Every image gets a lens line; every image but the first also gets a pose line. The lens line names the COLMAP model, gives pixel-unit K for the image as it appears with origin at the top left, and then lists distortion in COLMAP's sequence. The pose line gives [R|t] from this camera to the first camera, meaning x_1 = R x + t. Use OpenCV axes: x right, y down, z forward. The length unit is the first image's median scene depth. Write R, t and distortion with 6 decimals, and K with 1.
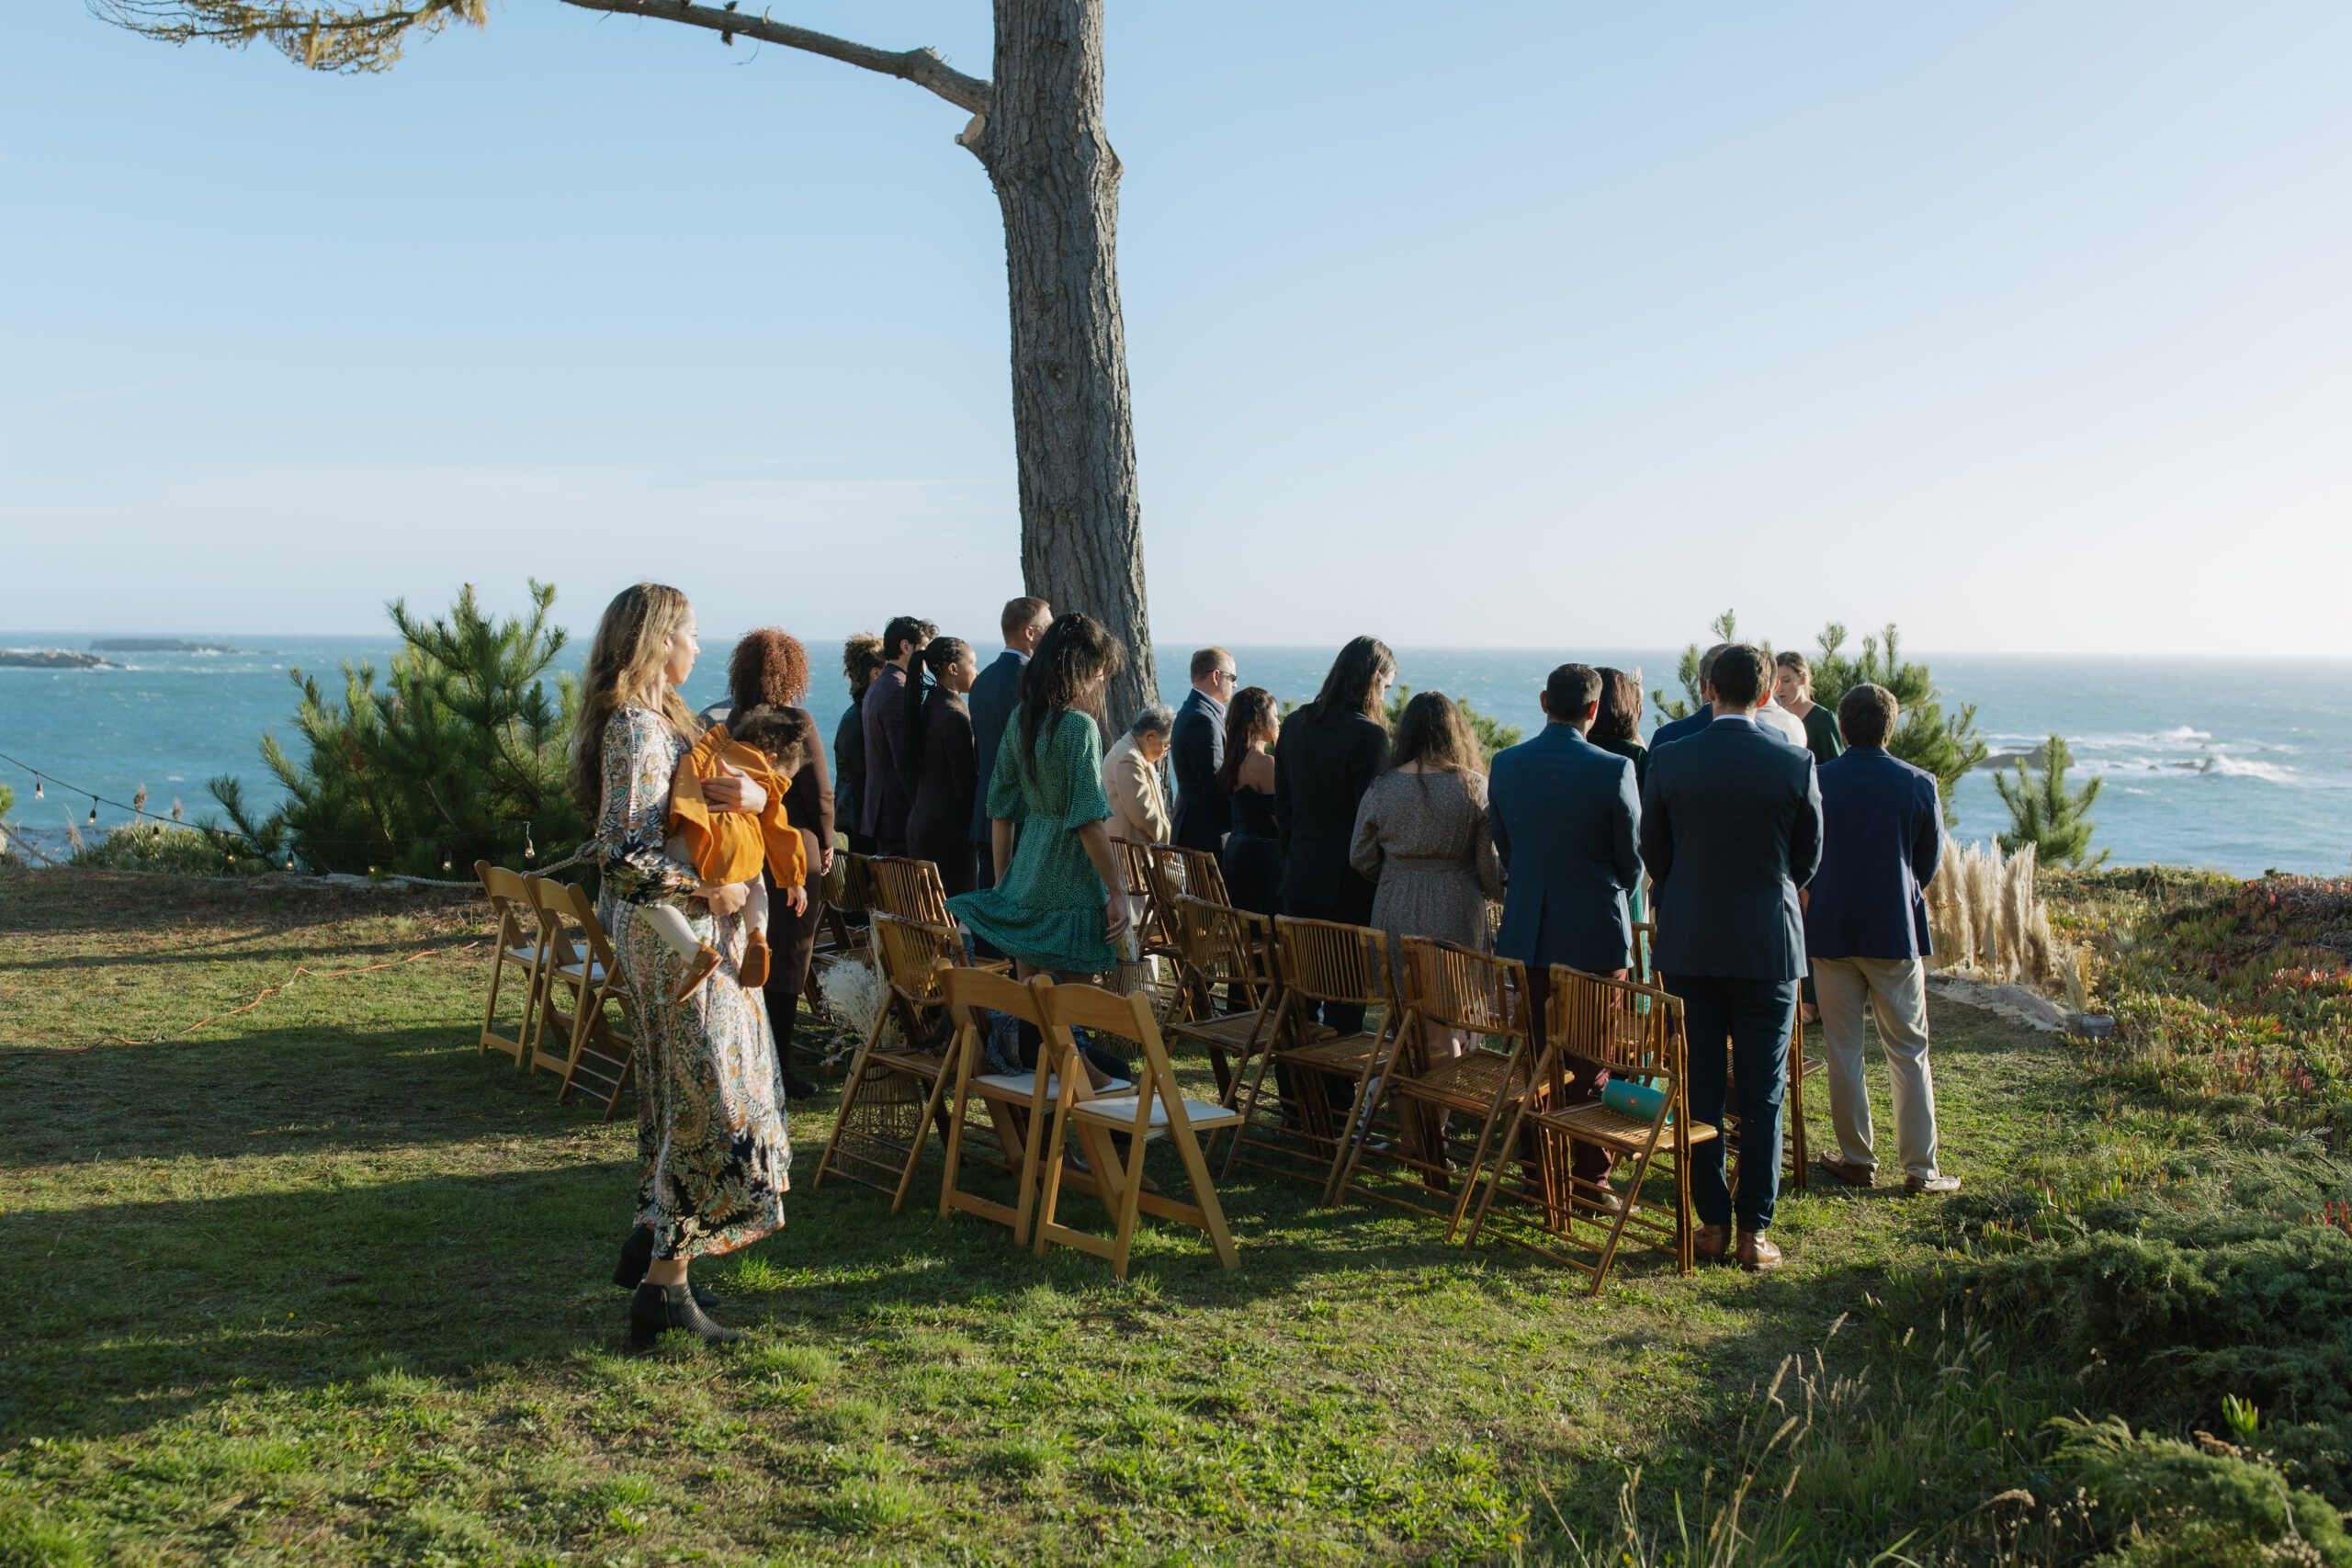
lens RADIAL K [[2331.6, 0, 1165.8], [0, 2331.6, 778.5], [0, 0, 1]] dist [0.008619, 0.000000]
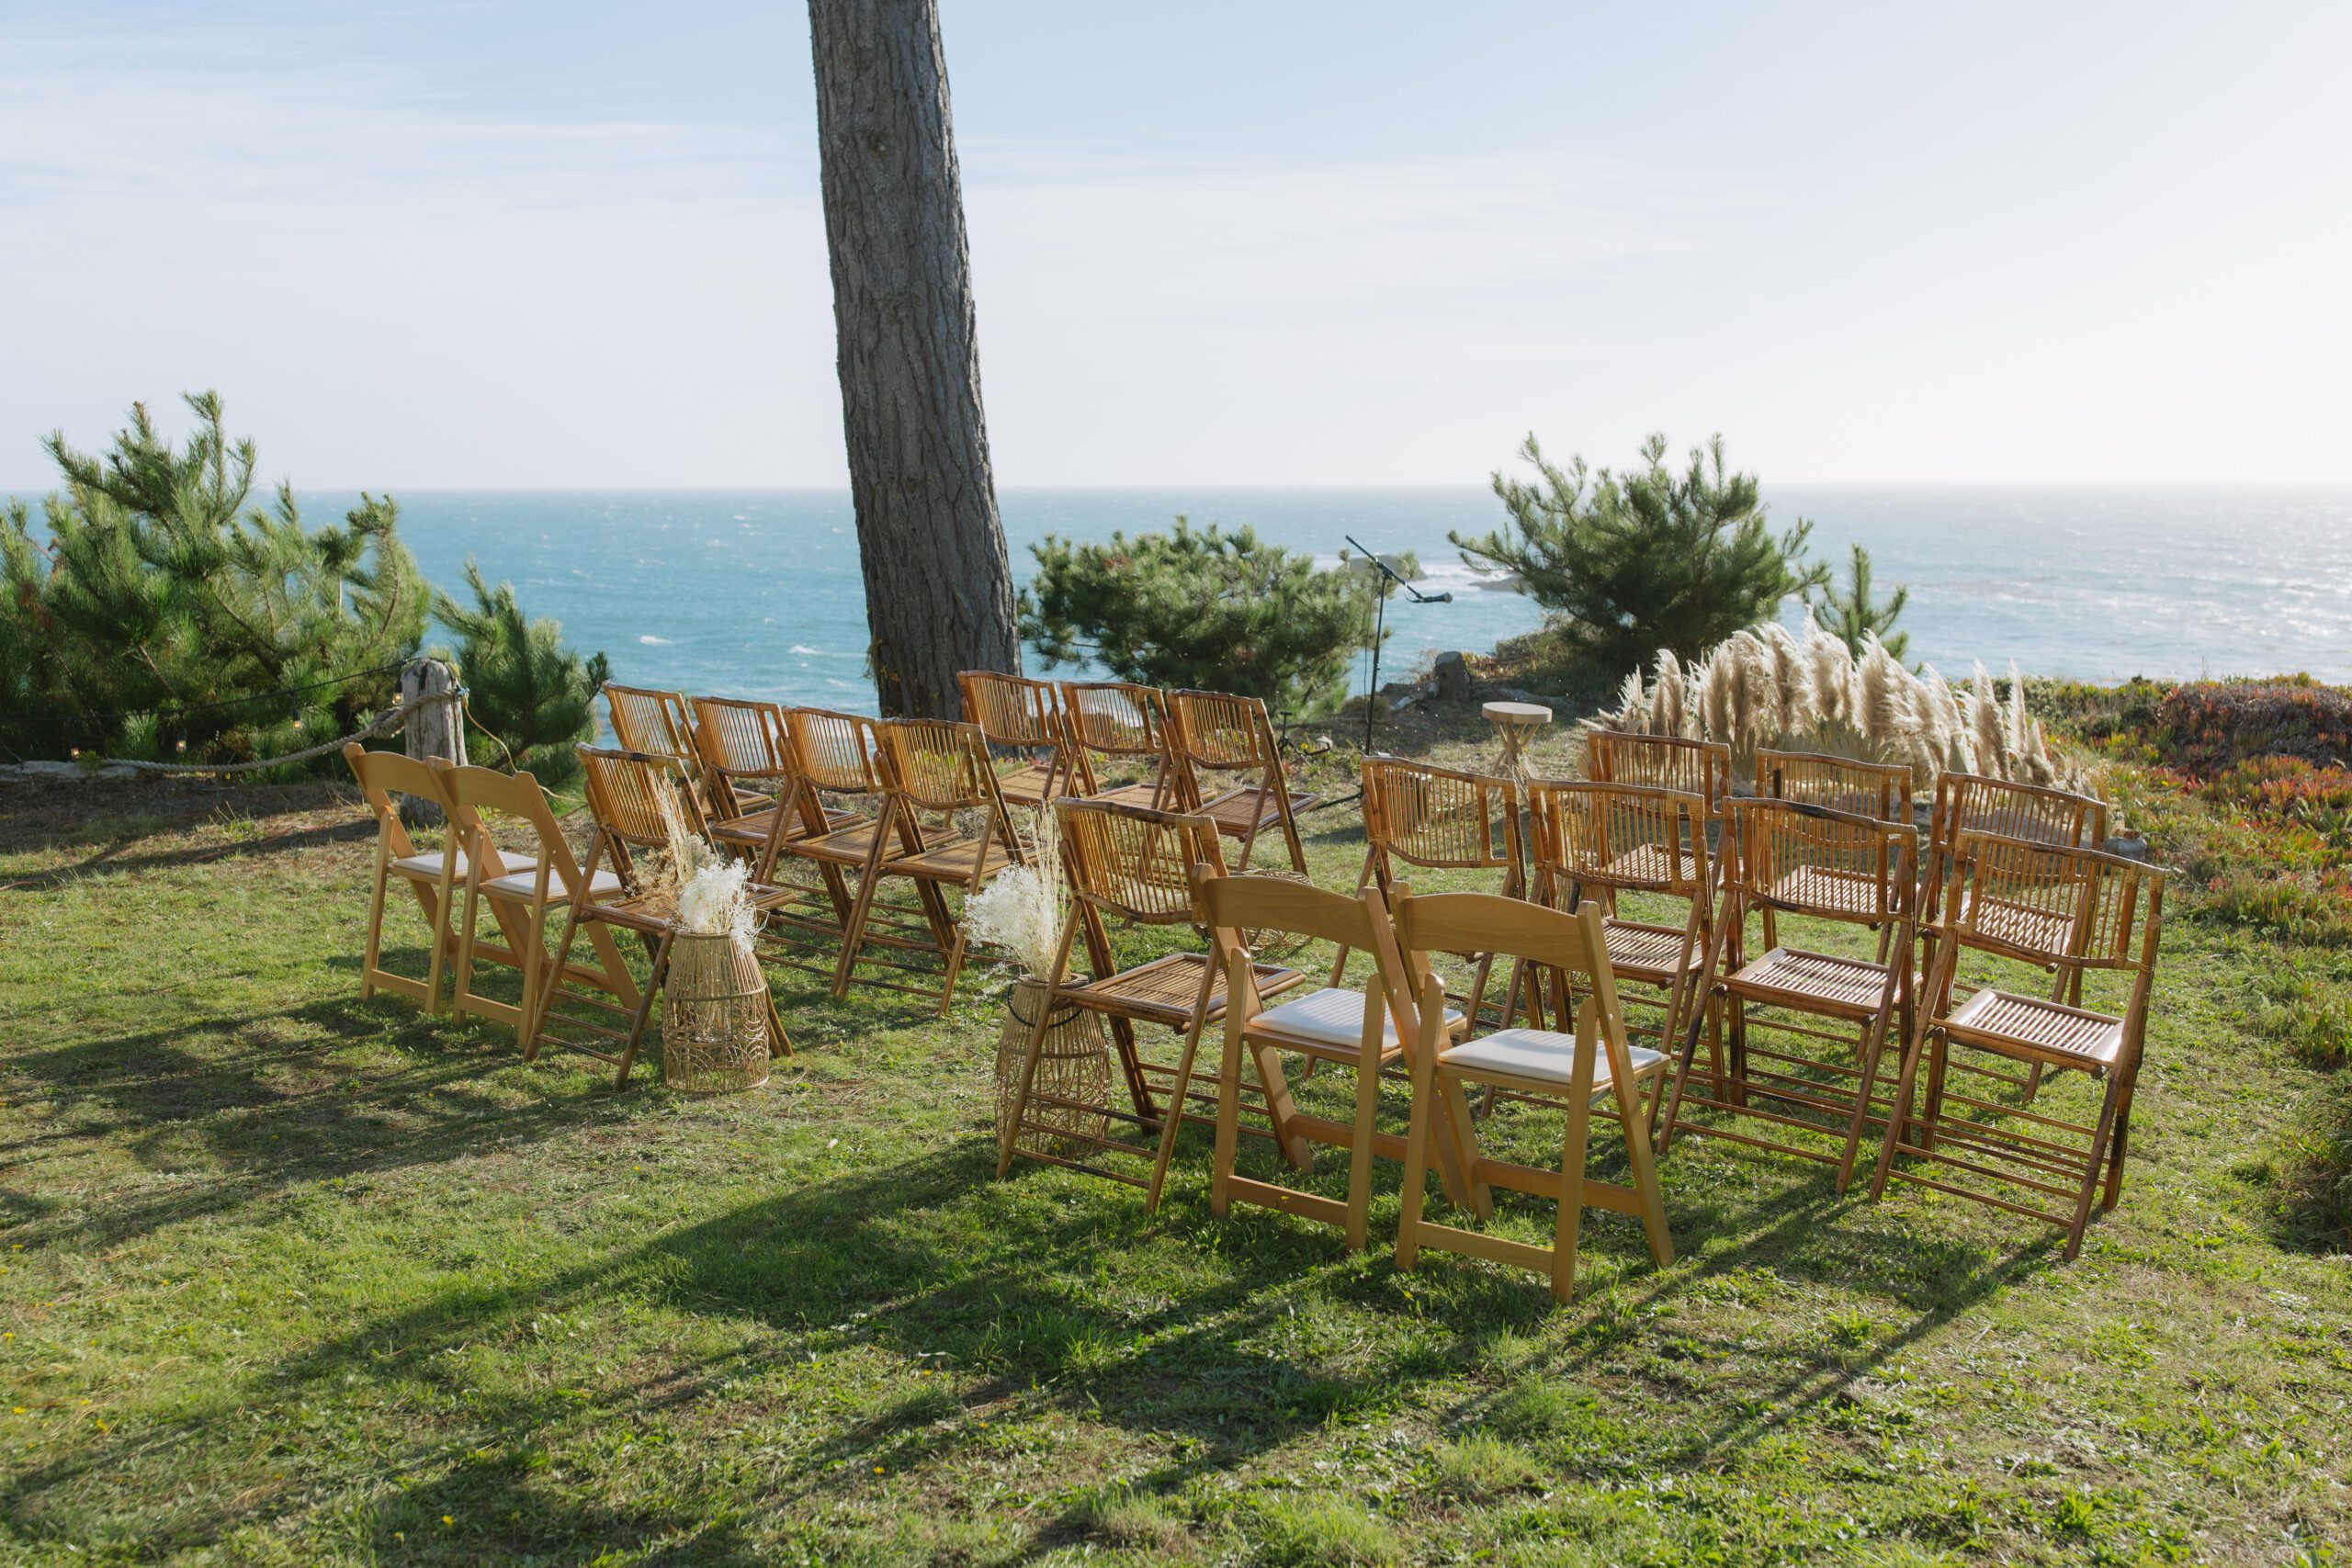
lens RADIAL K [[2331.6, 0, 1186.7], [0, 2331.6, 784.9], [0, 0, 1]] dist [0.008619, 0.000000]
pose [[0.986061, -0.041423, 0.161145, -0.082140], [0.030458, 0.997087, 0.069927, 0.004061], [-0.163573, -0.064044, 0.984450, 0.122000]]
